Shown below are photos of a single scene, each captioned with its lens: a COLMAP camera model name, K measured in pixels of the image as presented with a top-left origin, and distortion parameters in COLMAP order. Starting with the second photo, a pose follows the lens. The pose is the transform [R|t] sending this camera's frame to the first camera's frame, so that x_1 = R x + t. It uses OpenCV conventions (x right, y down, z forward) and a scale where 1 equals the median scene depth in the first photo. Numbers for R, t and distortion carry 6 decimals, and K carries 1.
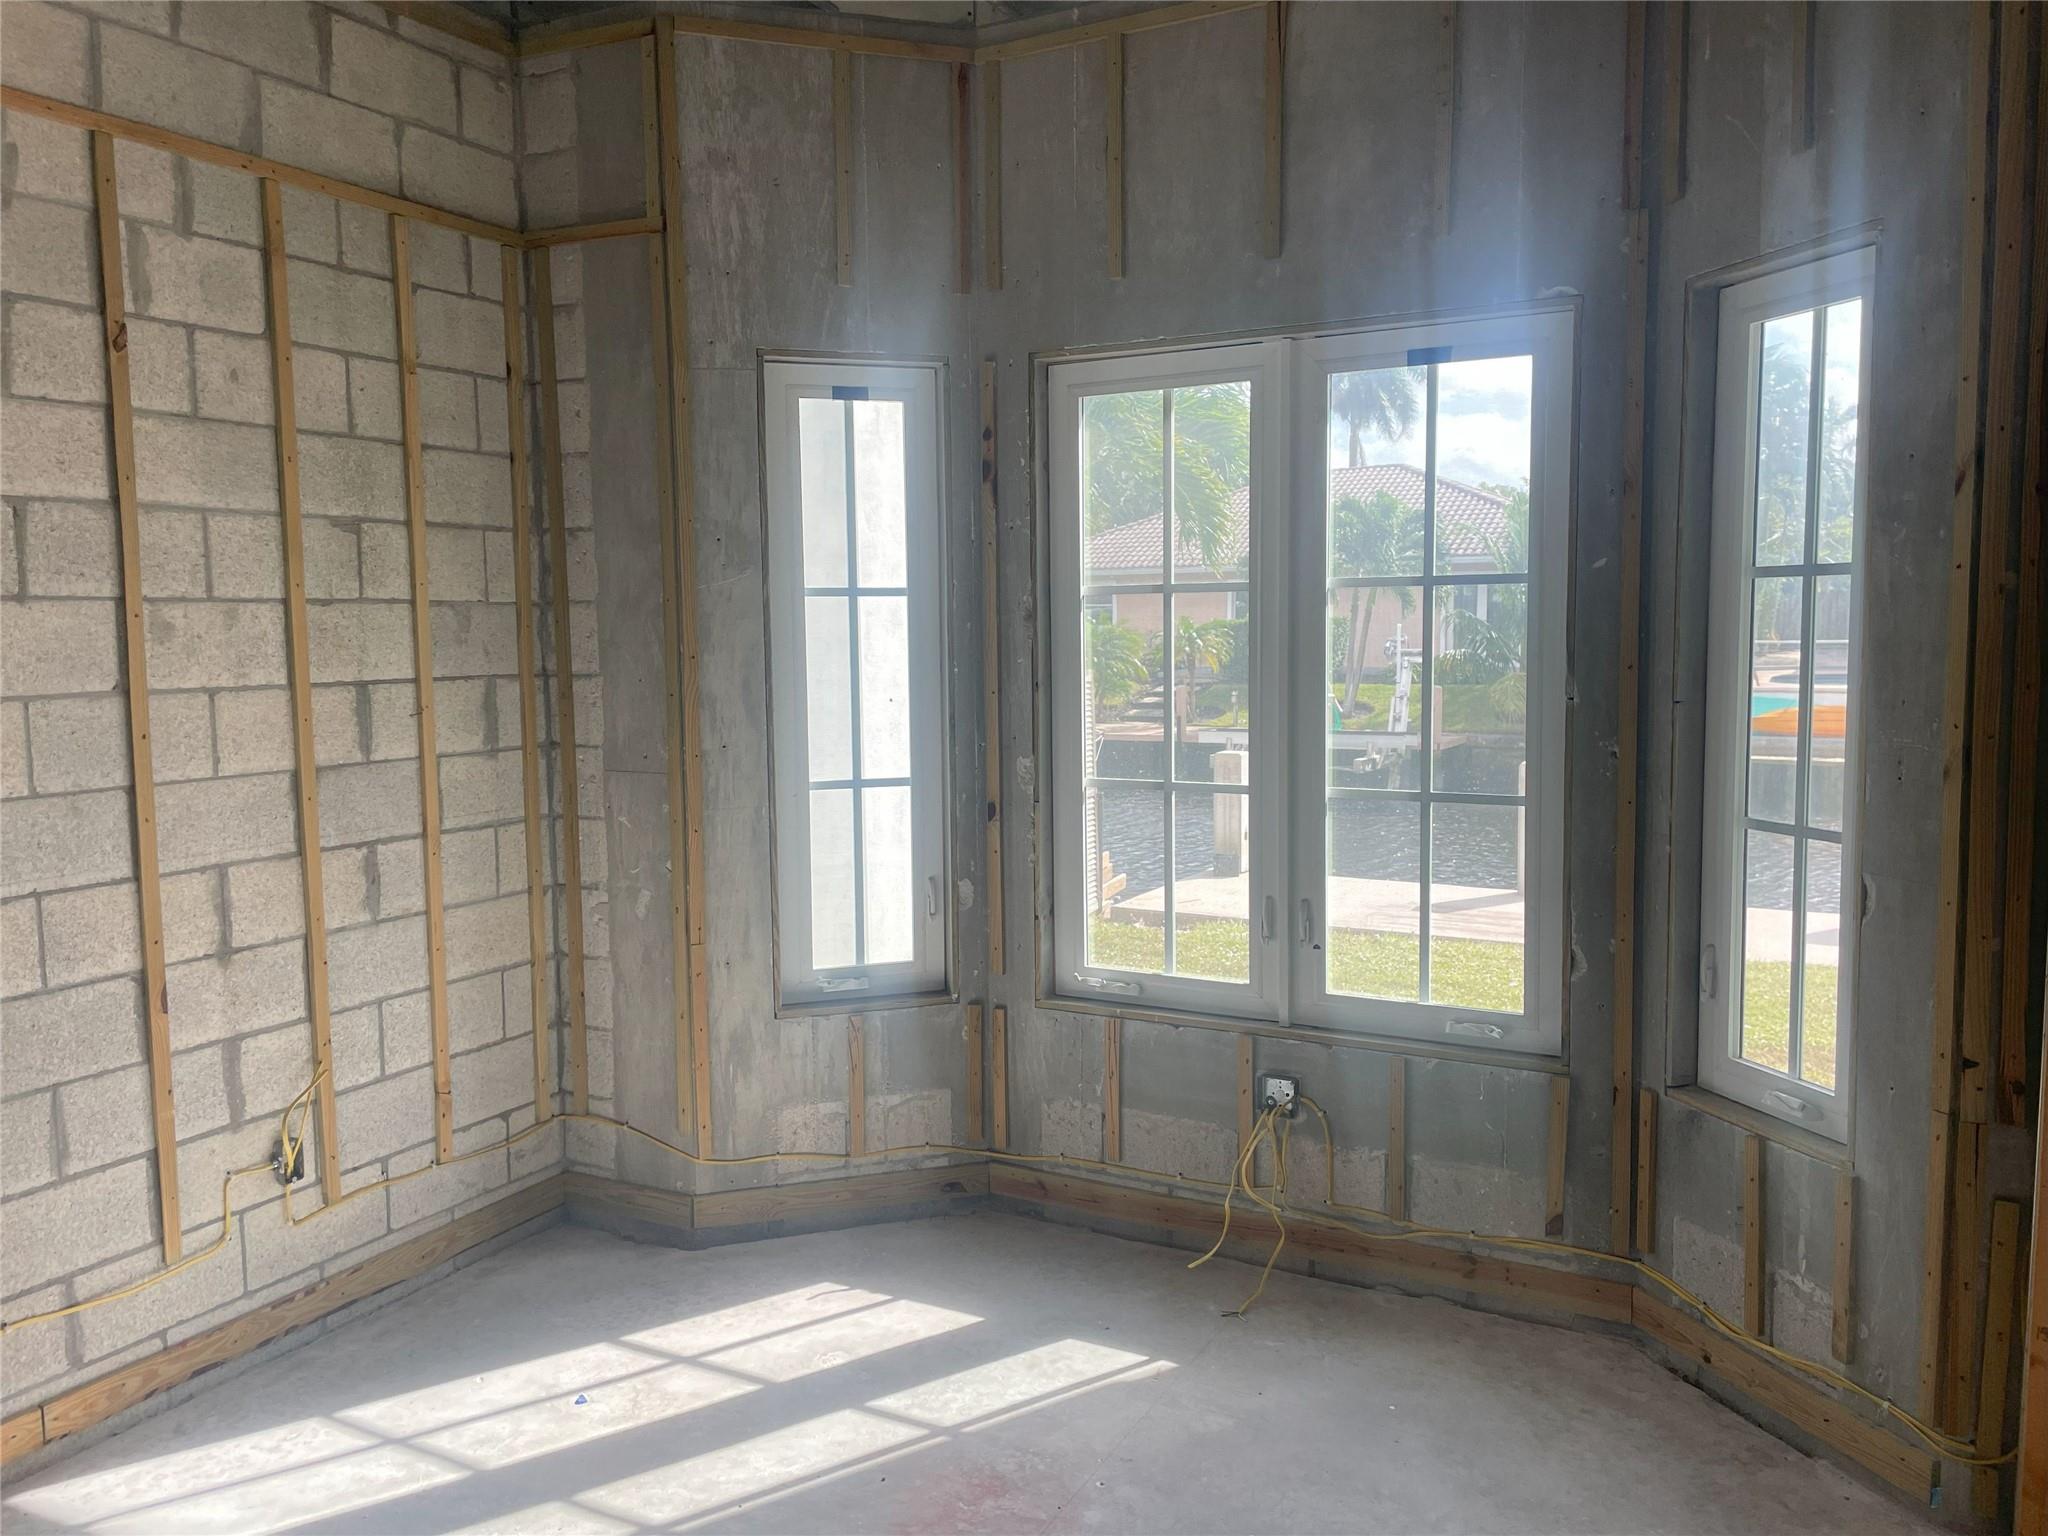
lens RADIAL K [[1580.1, 0, 1028.3], [0, 1580.1, 755.6], [0, 0, 1]] dist [0.120096, -0.165970]
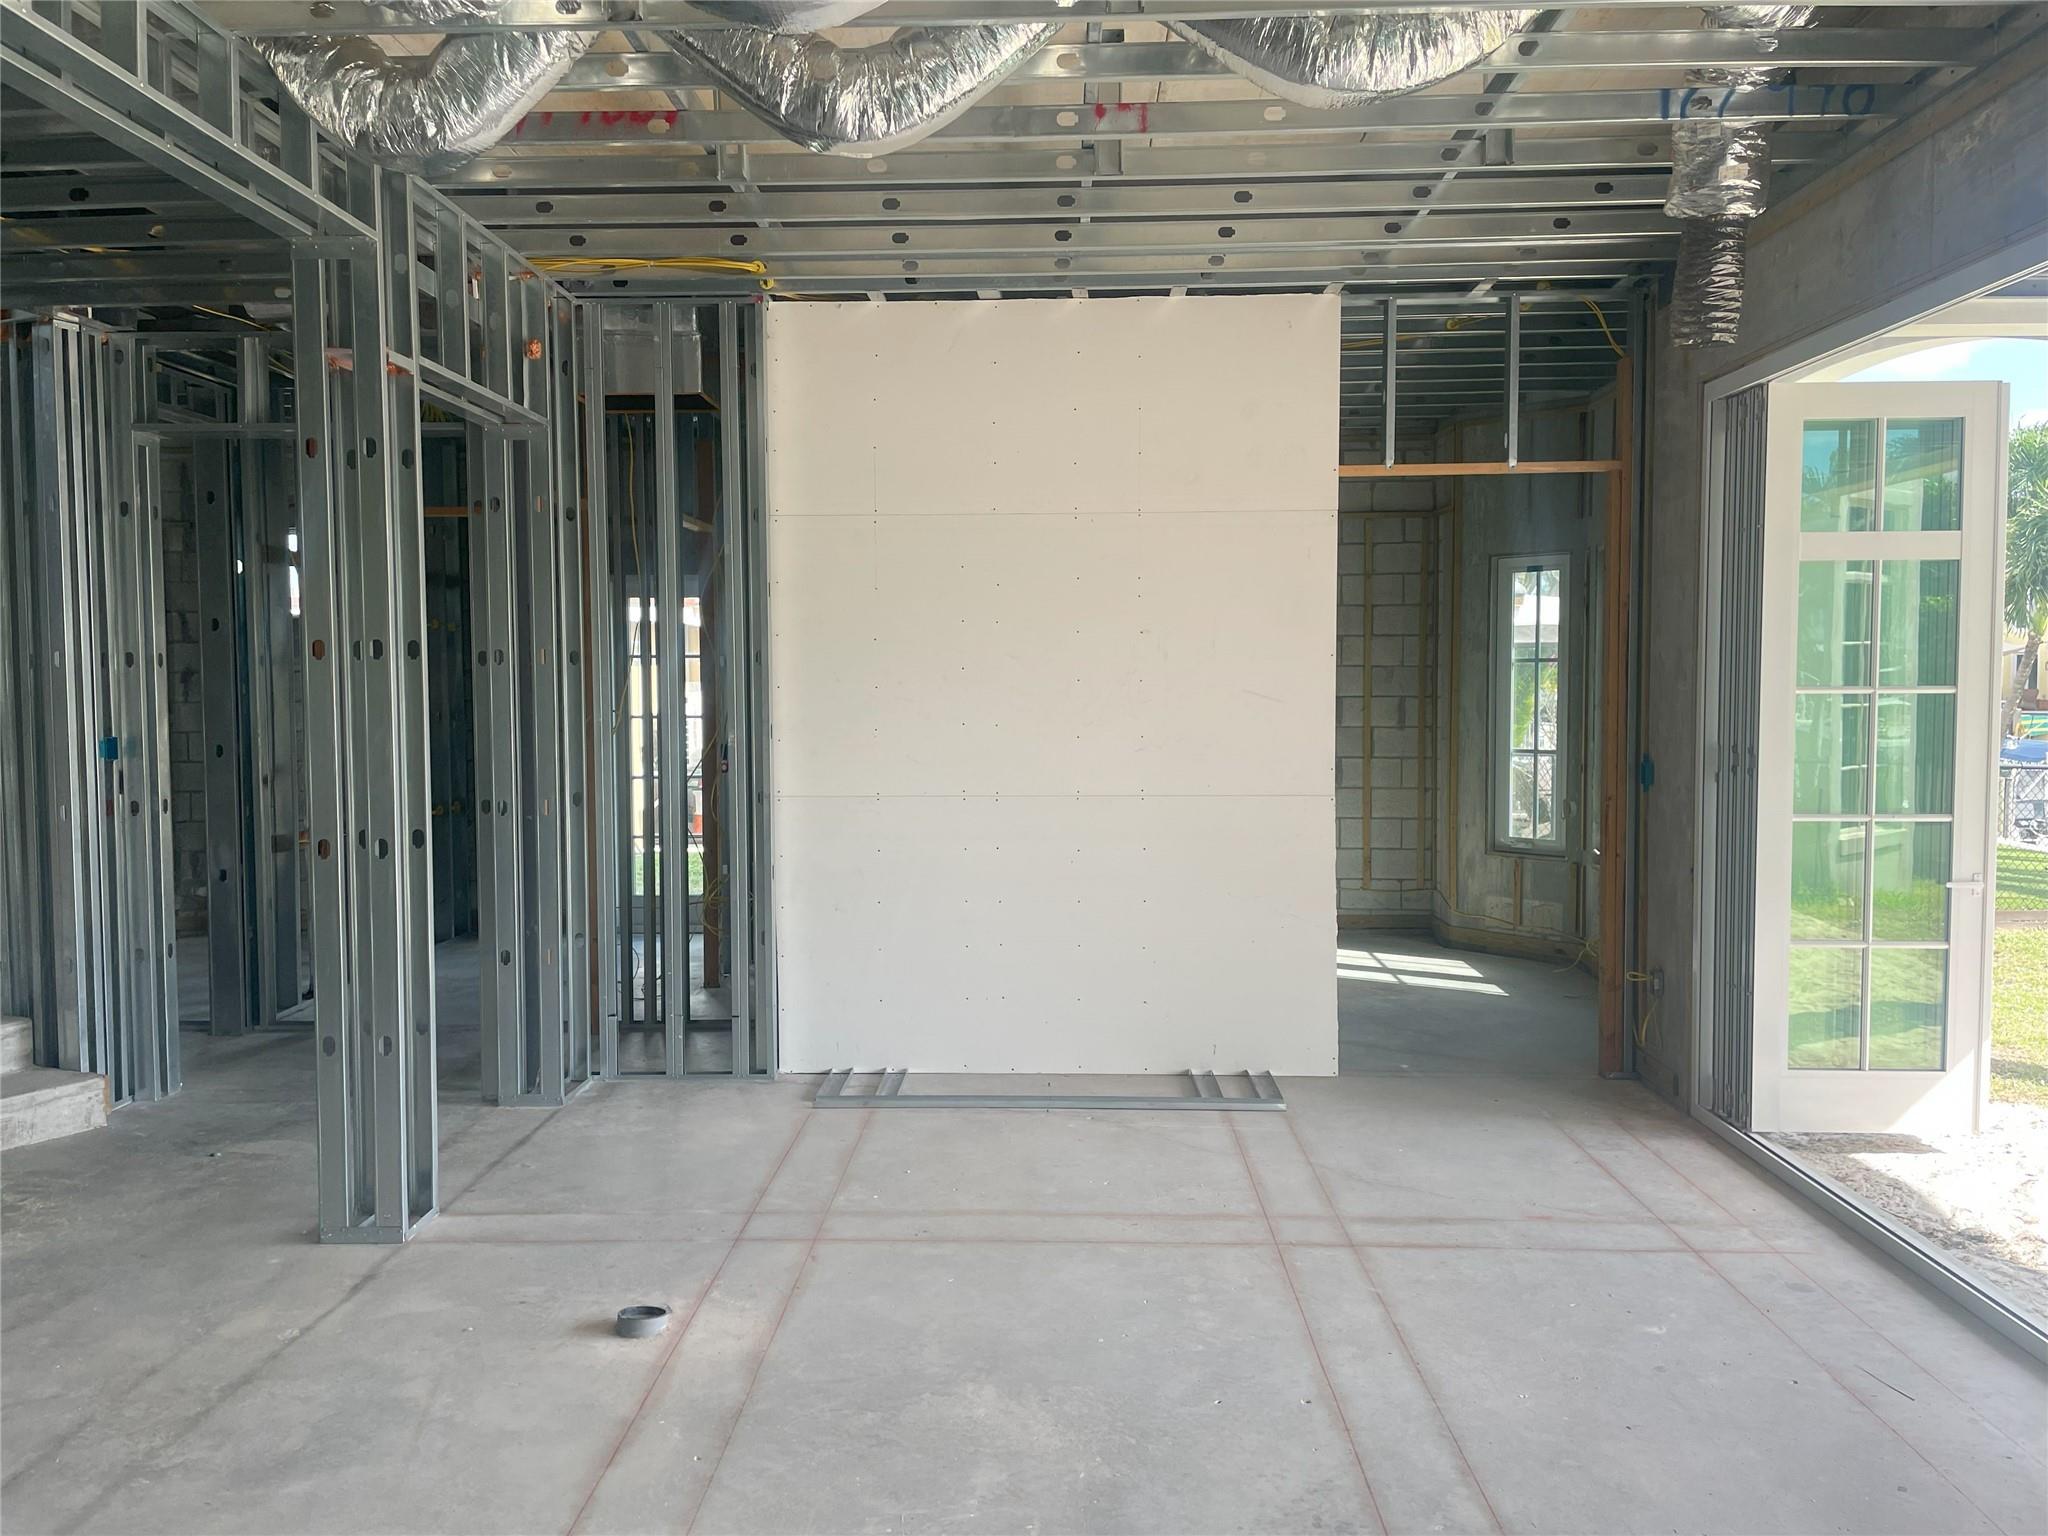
lens RADIAL K [[1580.1, 0, 1028.3], [0, 1580.1, 755.6], [0, 0, 1]] dist [0.120096, -0.165970]
pose [[0.444349, 0.056388, -0.894078, 1.535383], [-0.082176, 0.996375, 0.022000, 0.033008], [0.892077, 0.063696, 0.447372, -0.565183]]
